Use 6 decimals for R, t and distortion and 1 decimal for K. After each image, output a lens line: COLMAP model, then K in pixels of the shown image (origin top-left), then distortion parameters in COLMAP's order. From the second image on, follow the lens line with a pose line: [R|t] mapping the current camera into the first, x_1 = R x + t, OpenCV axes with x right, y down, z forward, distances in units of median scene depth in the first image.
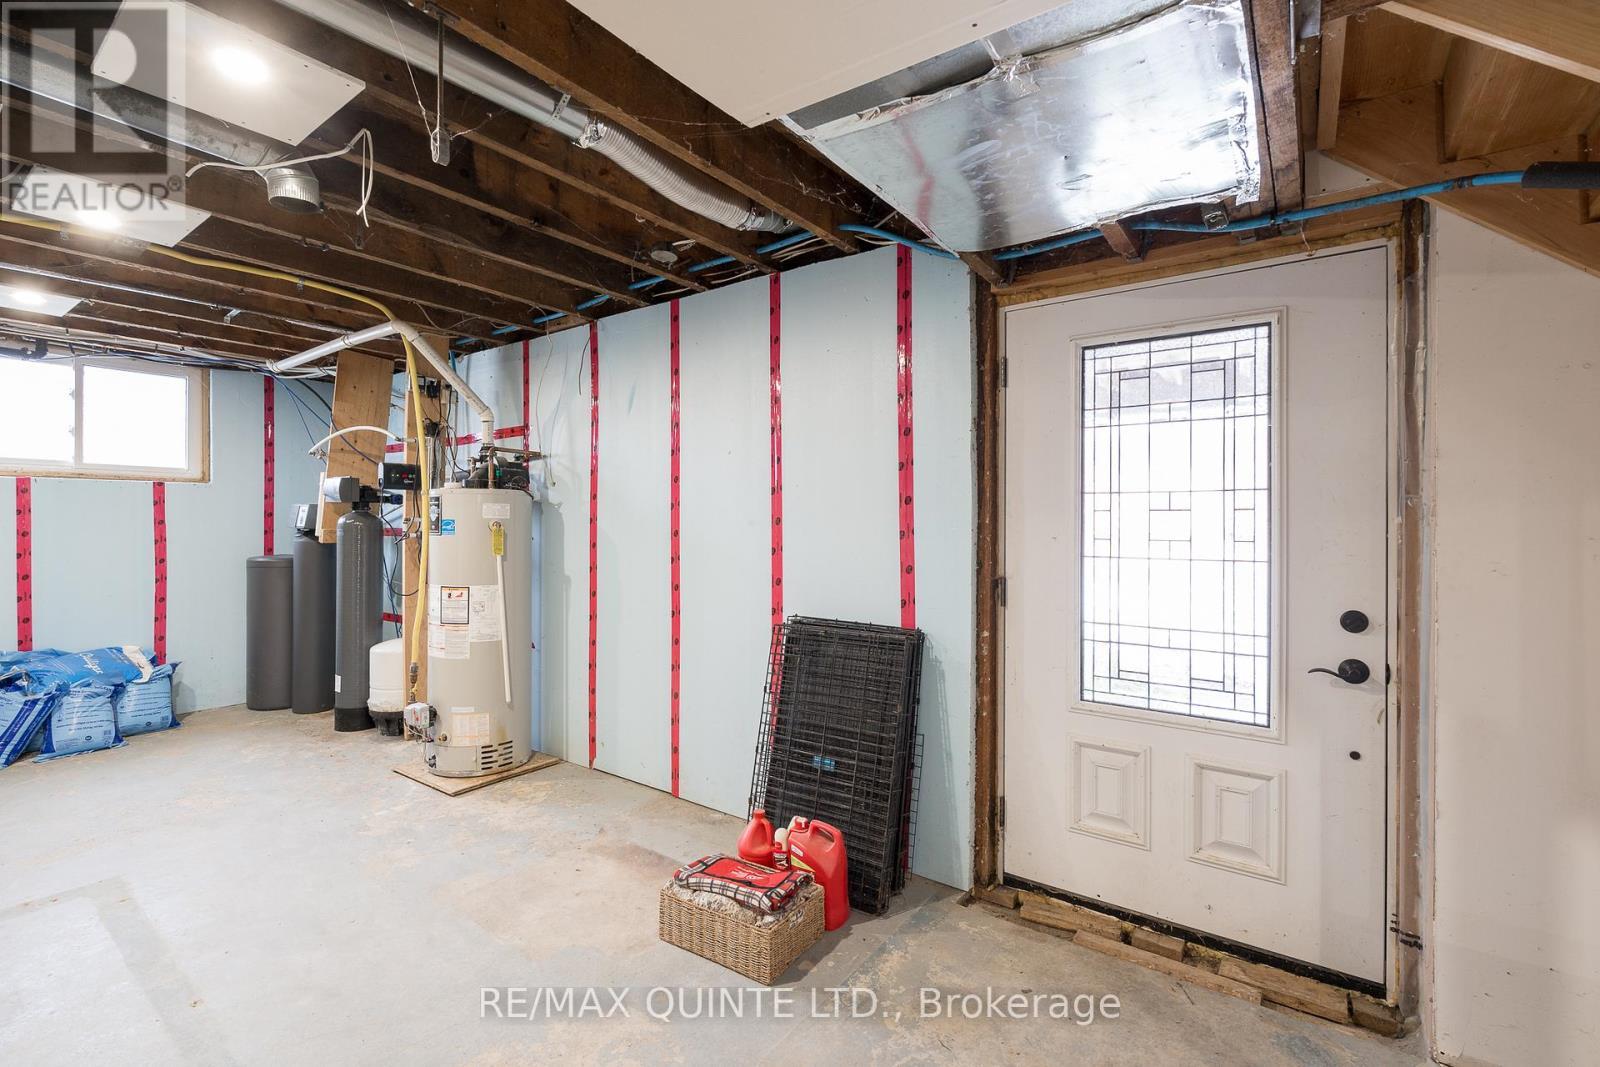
lens RADIAL K [[710.5, 0, 795.1], [0, 710.5, 529.4], [0, 0, 1]] dist [-0.002374, -0.000129]
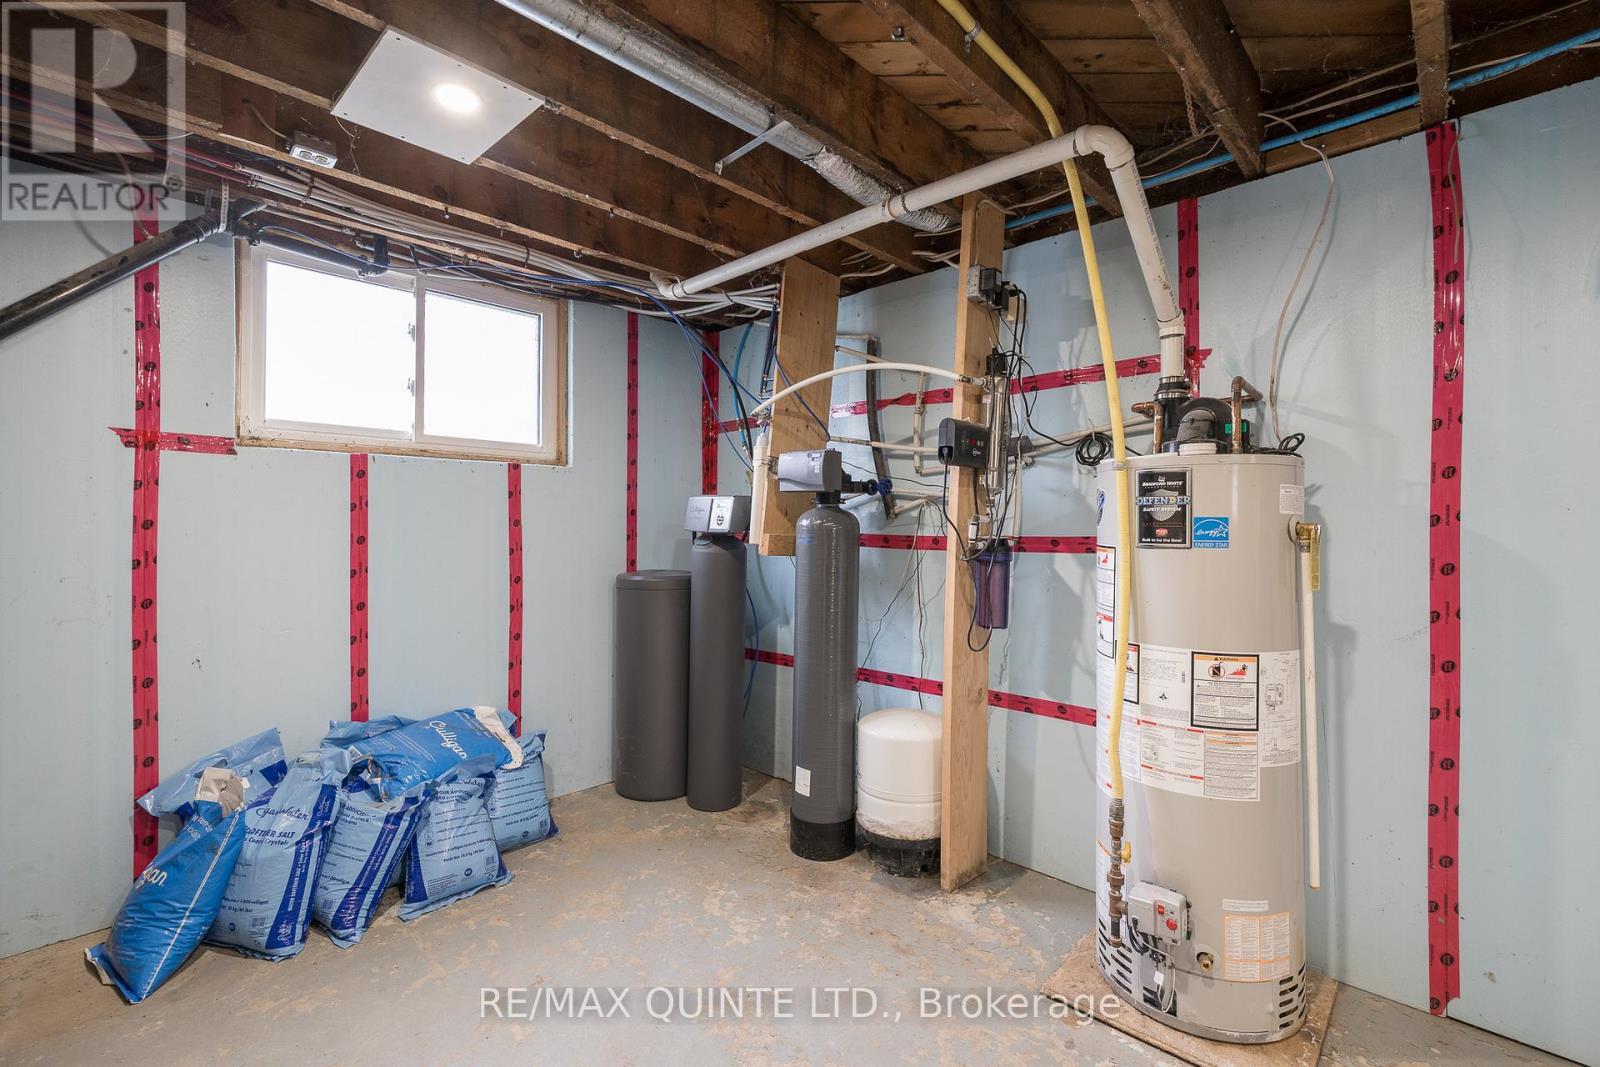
lens RADIAL K [[710.5, 0, 804.5], [0, 710.5, 528.6], [0, 0, 1]] dist [-0.002374, -0.000129]
pose [[0.992260, 0.002518, -0.124153, -0.580959], [-0.003207, 0.999981, -0.005354, -0.001999], [0.124138, 0.005710, 0.992249, 0.388235]]
